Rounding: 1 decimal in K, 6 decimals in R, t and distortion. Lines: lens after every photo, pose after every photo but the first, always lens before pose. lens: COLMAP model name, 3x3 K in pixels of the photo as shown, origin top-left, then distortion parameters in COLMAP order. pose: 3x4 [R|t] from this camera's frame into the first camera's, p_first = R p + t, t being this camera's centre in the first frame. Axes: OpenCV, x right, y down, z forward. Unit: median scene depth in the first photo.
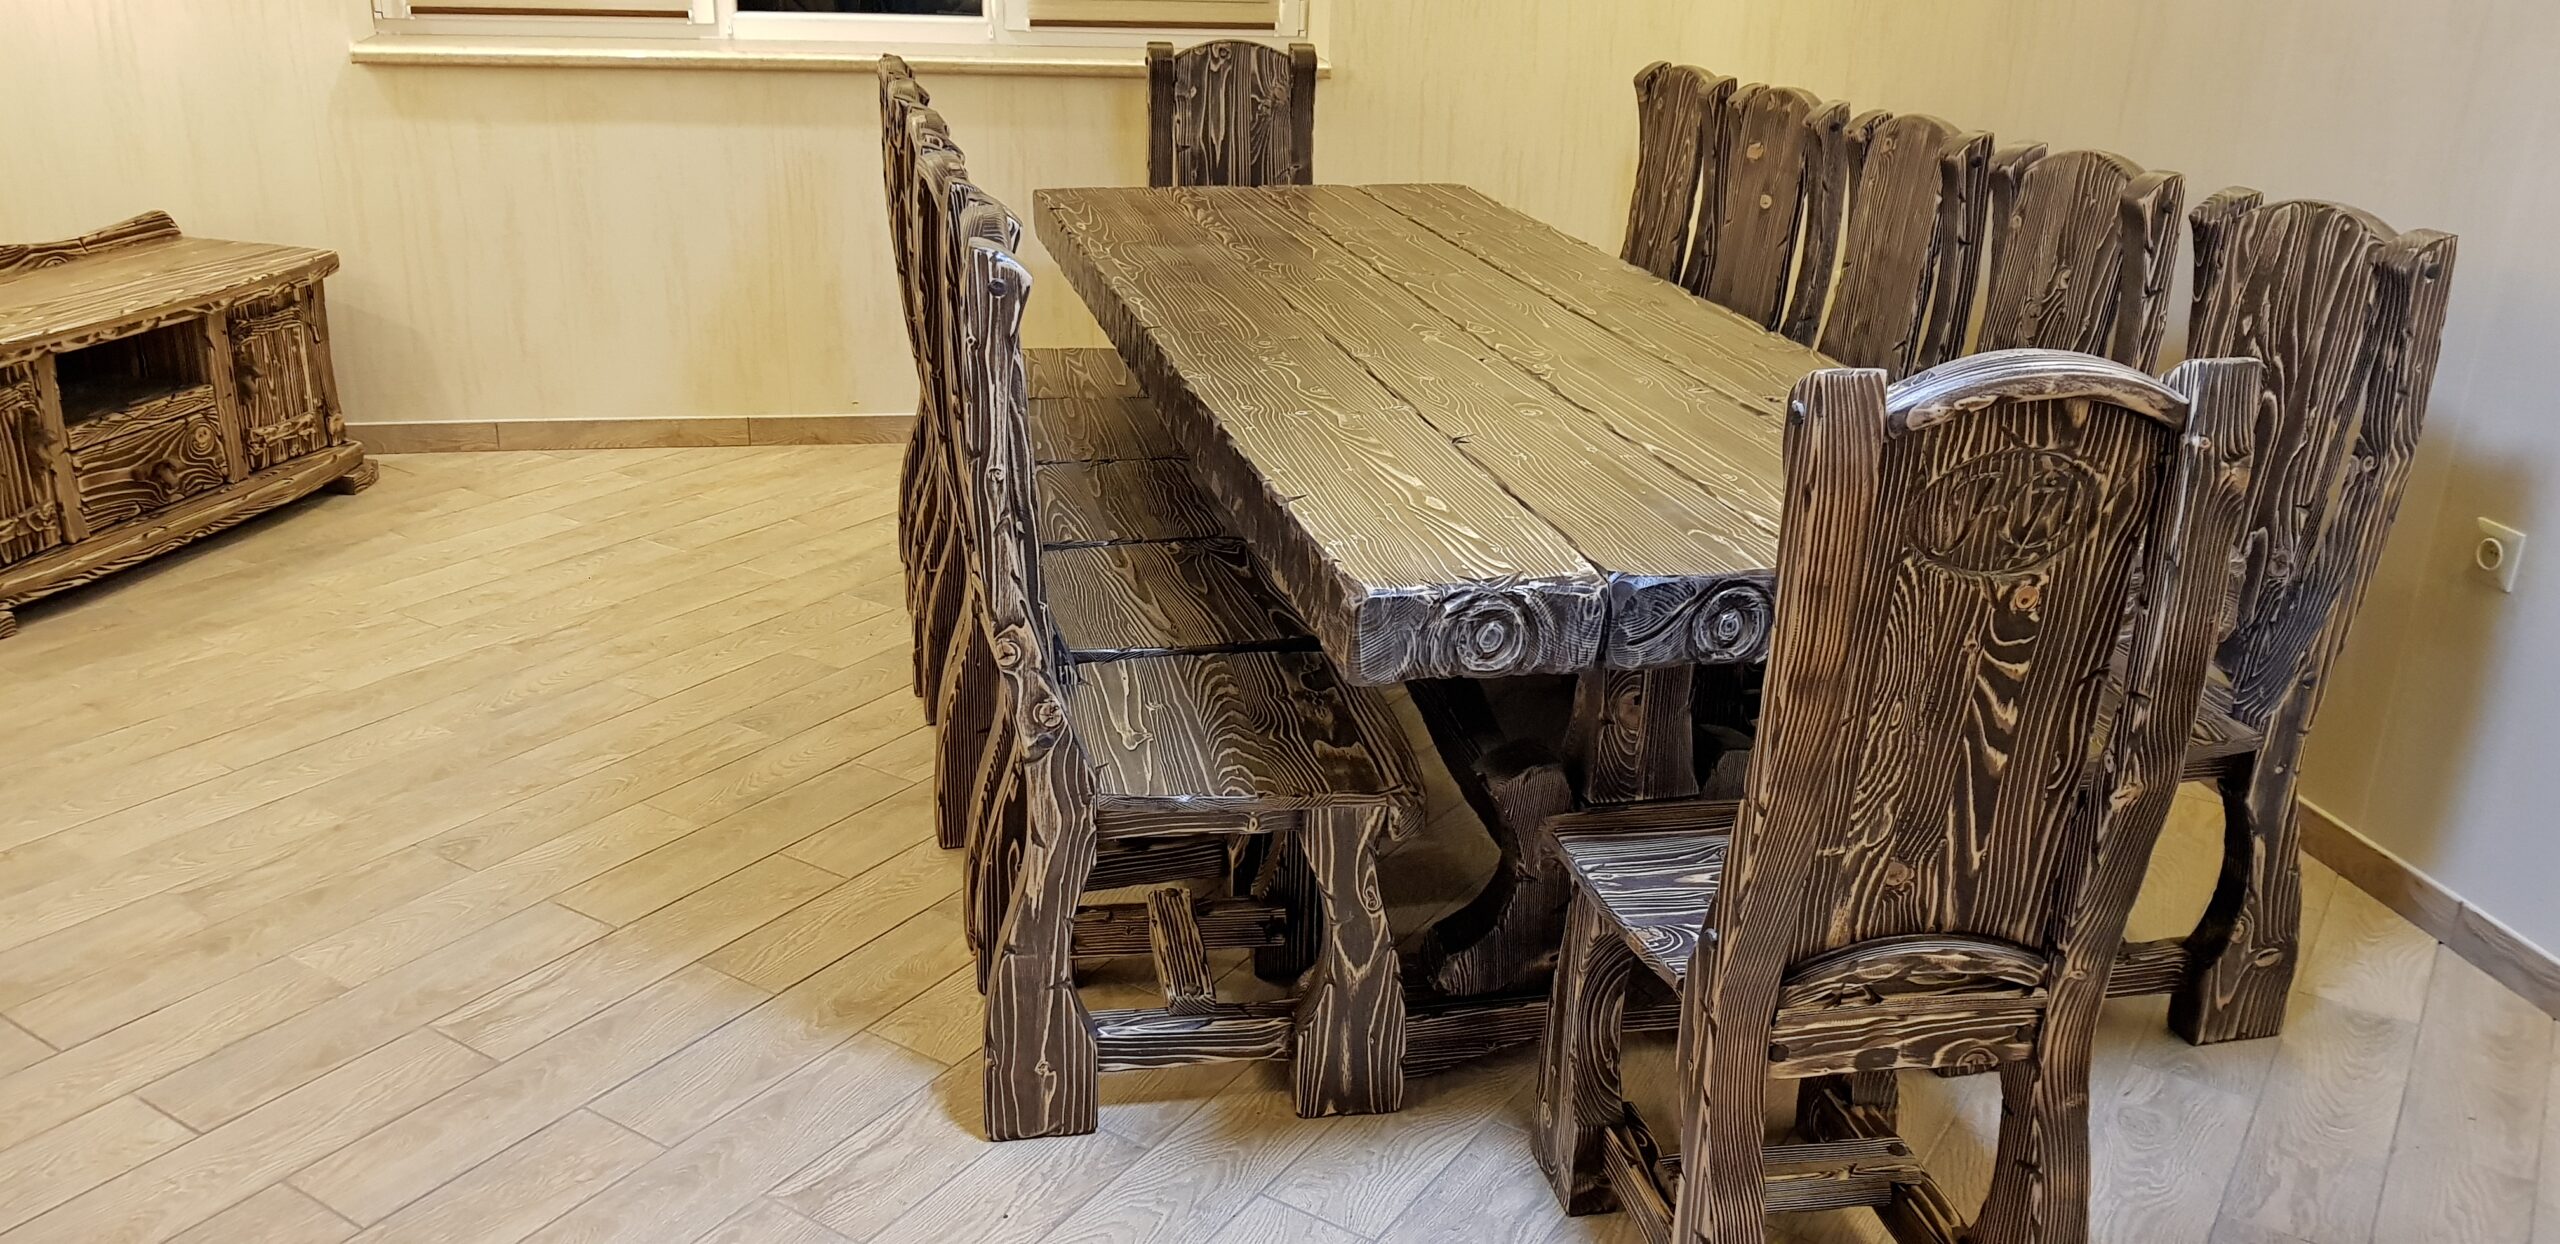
lens RADIAL K [[1983.7, 0, 1280.0], [0, 1983.7, 622.0], [0, 0, 1]] dist [0.072439, -0.117040]
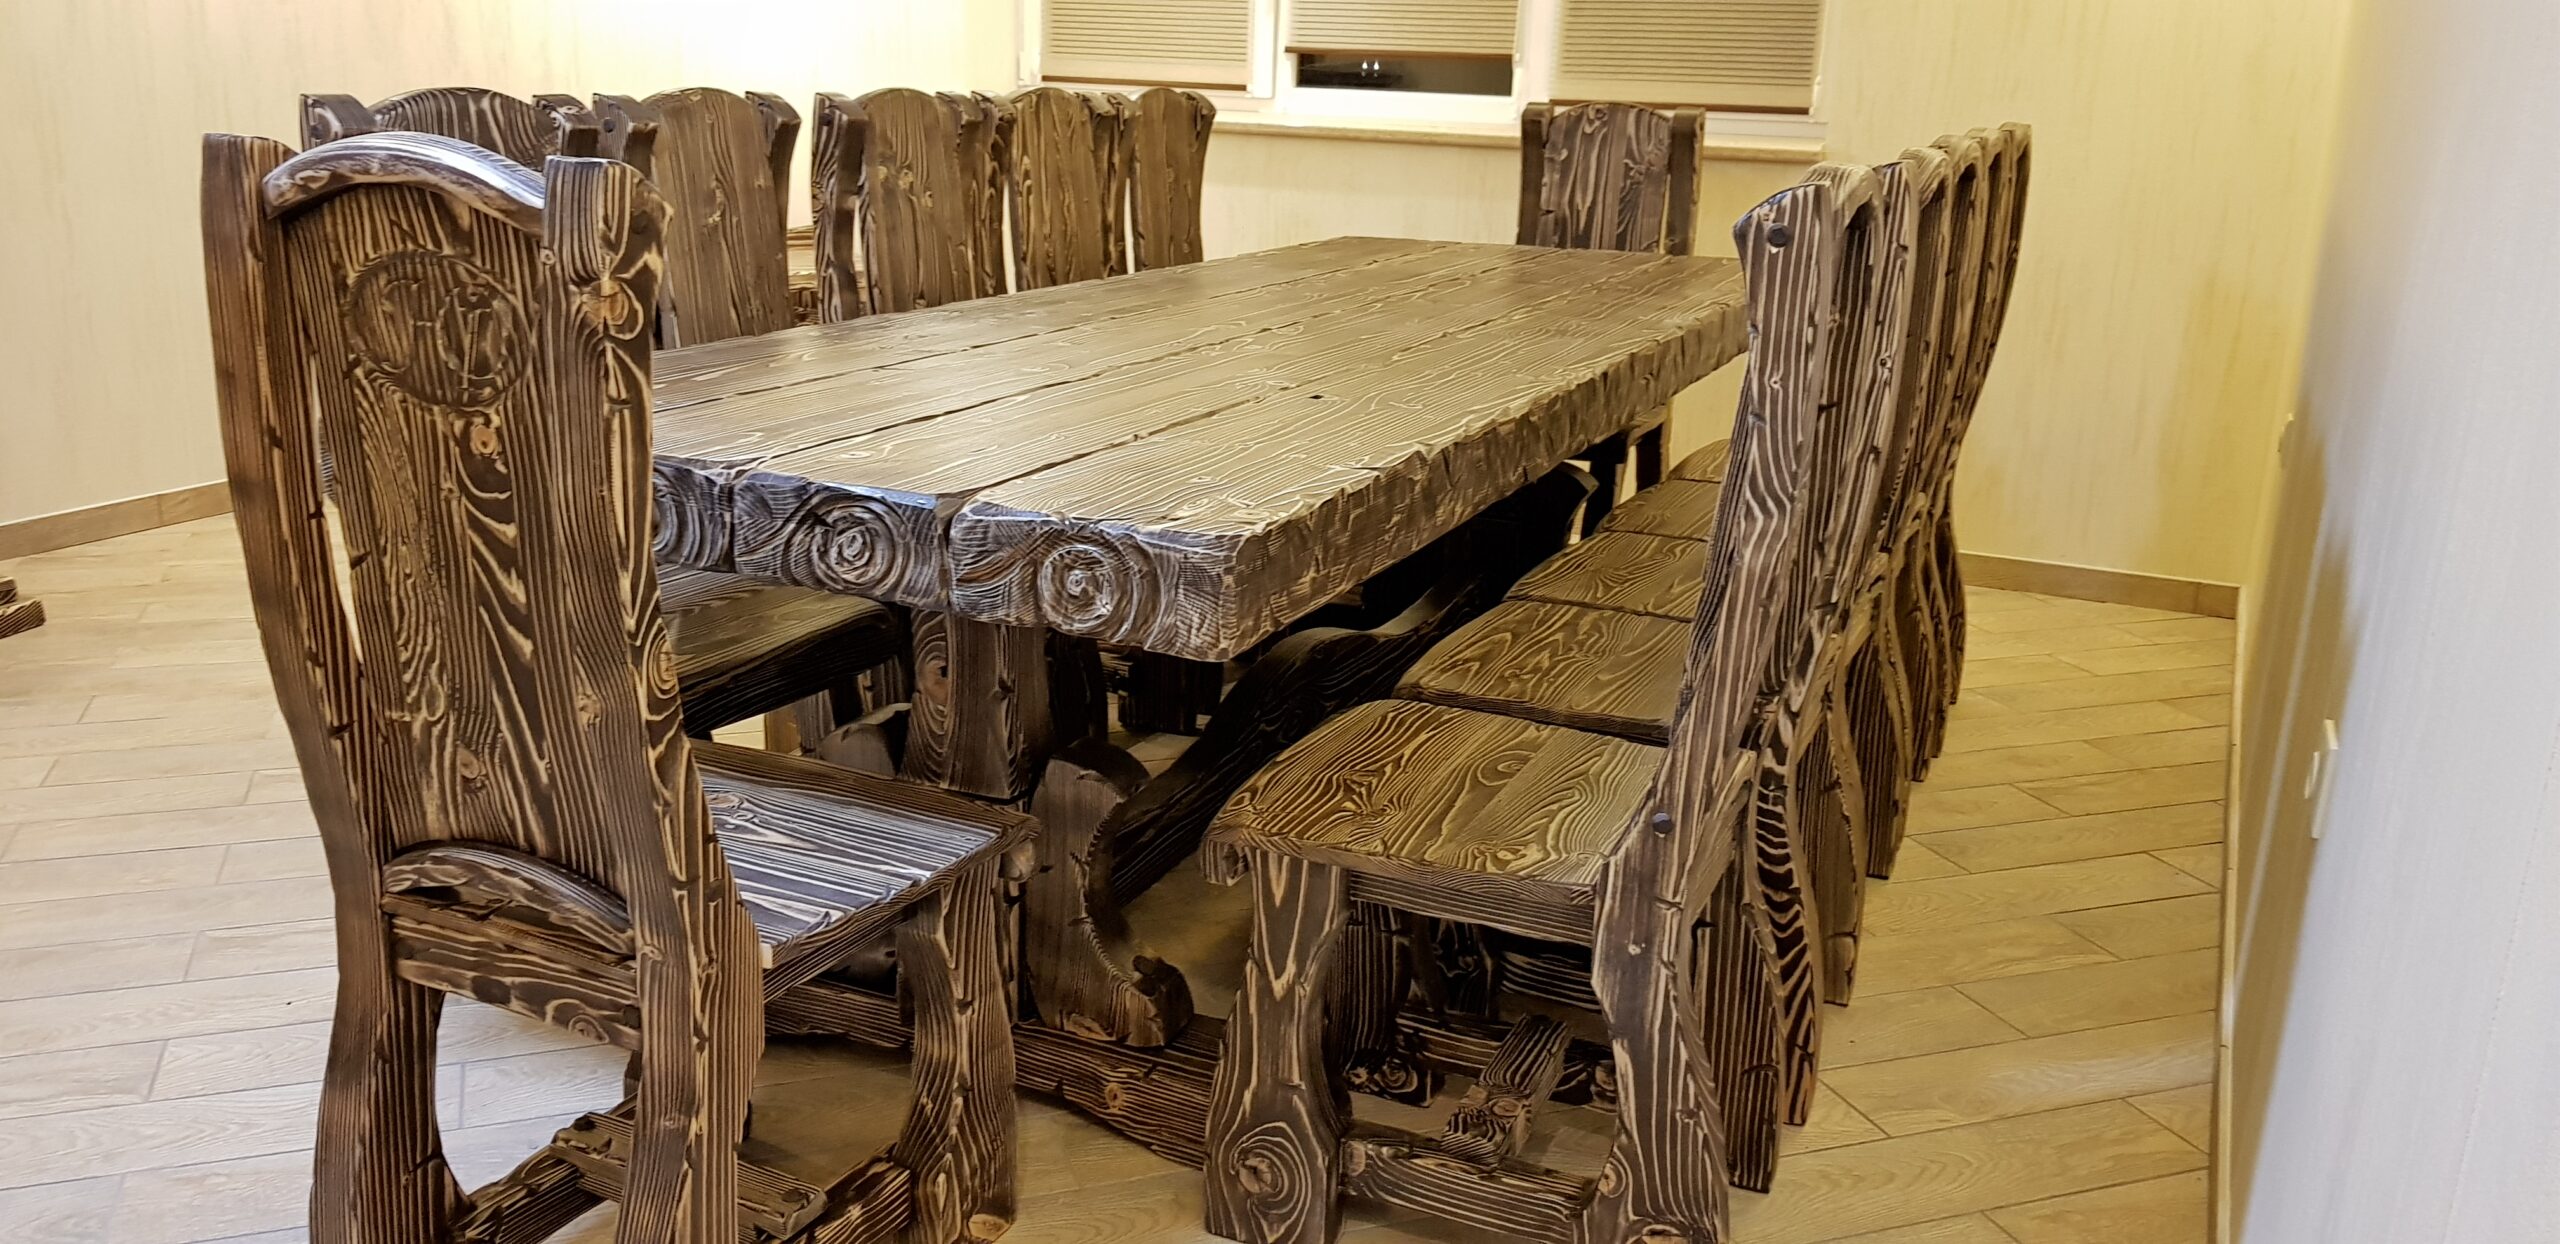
lens RADIAL K [[1995.6, 0, 1279.7], [0, 1995.6, 600.2], [0, 0, 1]] dist [0.043467, -0.002142]
pose [[0.797887, 0.157633, -0.581832, 0.451951], [-0.219637, 0.974877, -0.037077, 0.004588], [0.561370, 0.157375, 0.812464, 0.196032]]
